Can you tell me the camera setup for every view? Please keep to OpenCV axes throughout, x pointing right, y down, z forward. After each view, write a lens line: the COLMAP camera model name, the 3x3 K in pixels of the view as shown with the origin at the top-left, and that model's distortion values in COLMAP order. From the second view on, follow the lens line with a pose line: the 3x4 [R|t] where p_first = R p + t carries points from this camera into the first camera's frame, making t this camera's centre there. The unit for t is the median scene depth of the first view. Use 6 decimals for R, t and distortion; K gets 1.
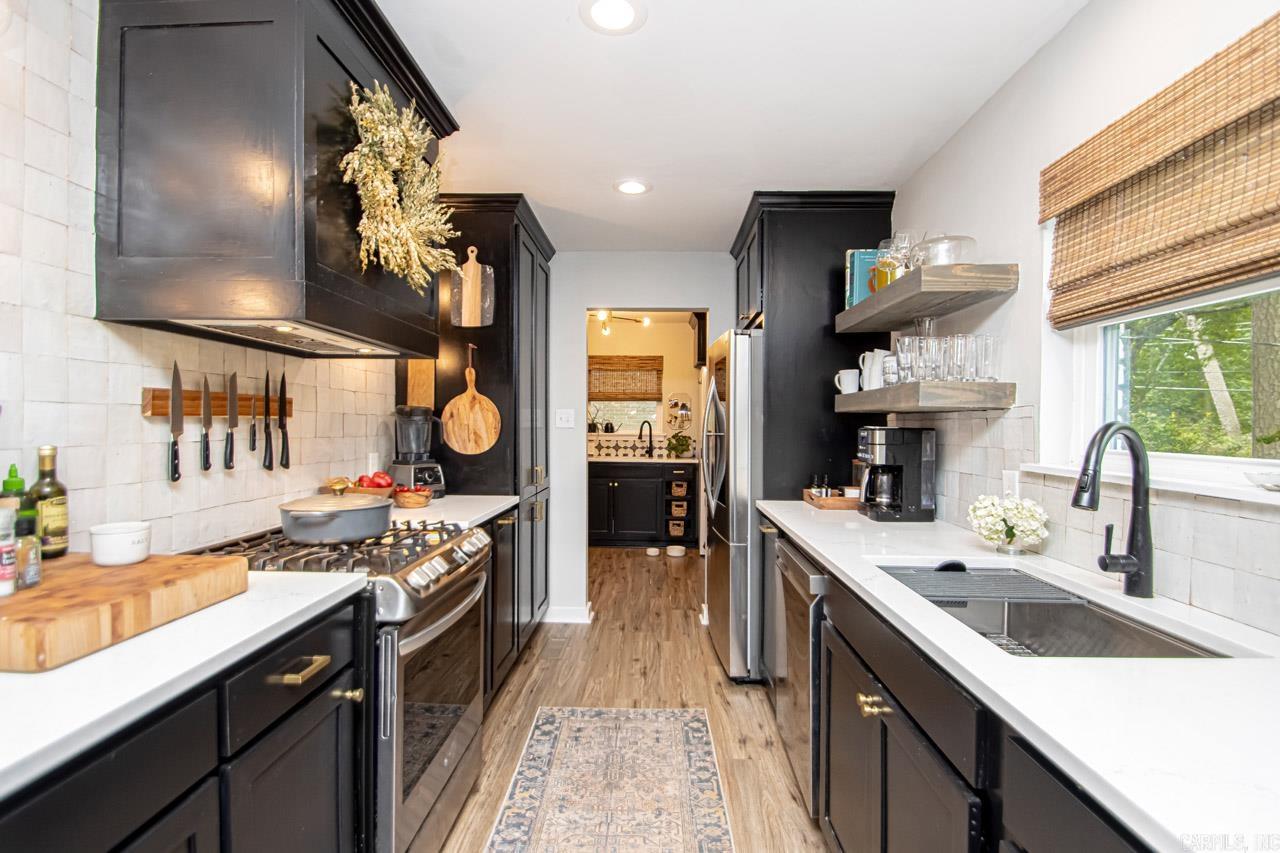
lens RADIAL K [[614.9, 0, 639.0], [0, 614.9, 434.3], [0, 0, 1]] dist [0.024637, -0.015898]
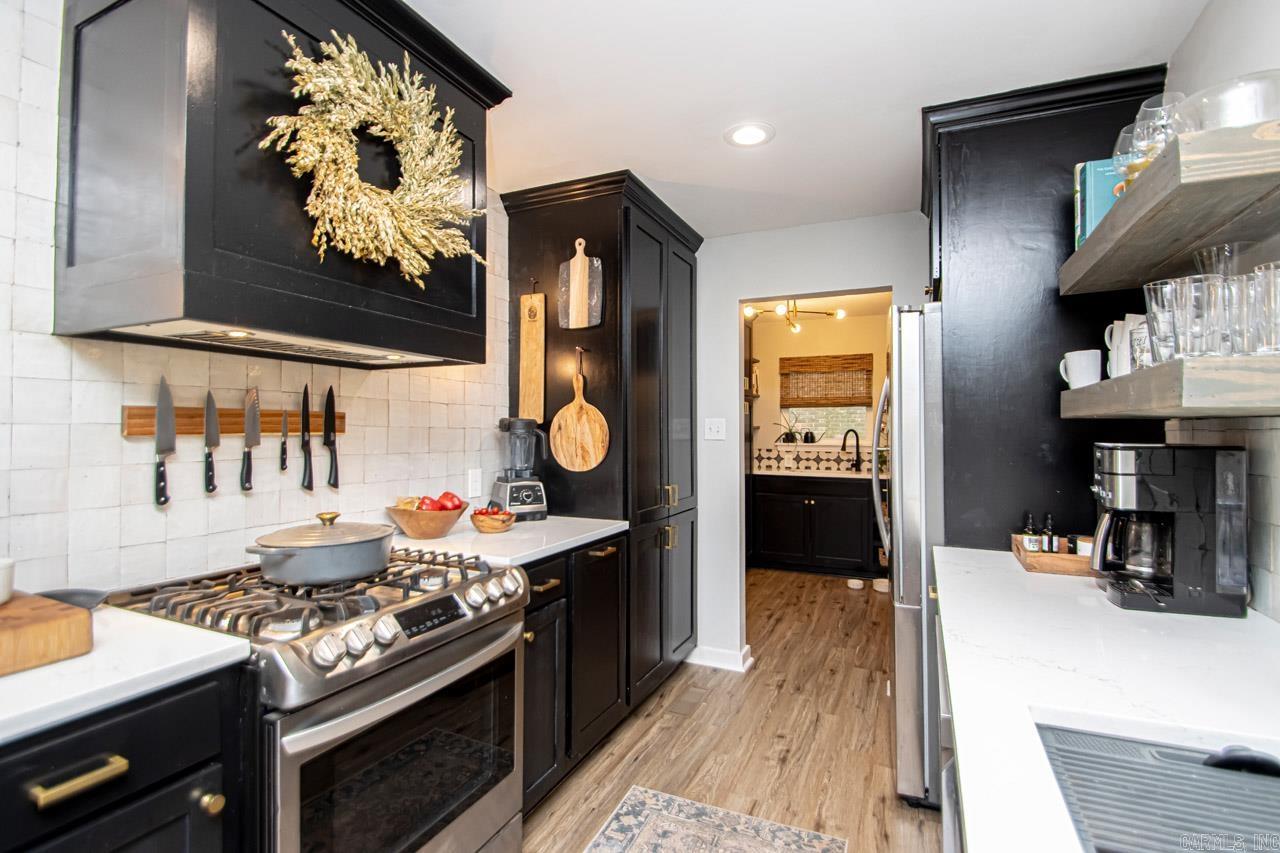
lens RADIAL K [[597.8, 0, 651.2], [0, 597.8, 425.1], [0, 0, 1]] dist [0.025450, -0.021347]
pose [[0.925060, -0.009645, -0.379699, 0.157516], [-0.000404, 0.999652, -0.026378, -0.011832], [0.379821, 0.024554, 0.924734, 0.250200]]
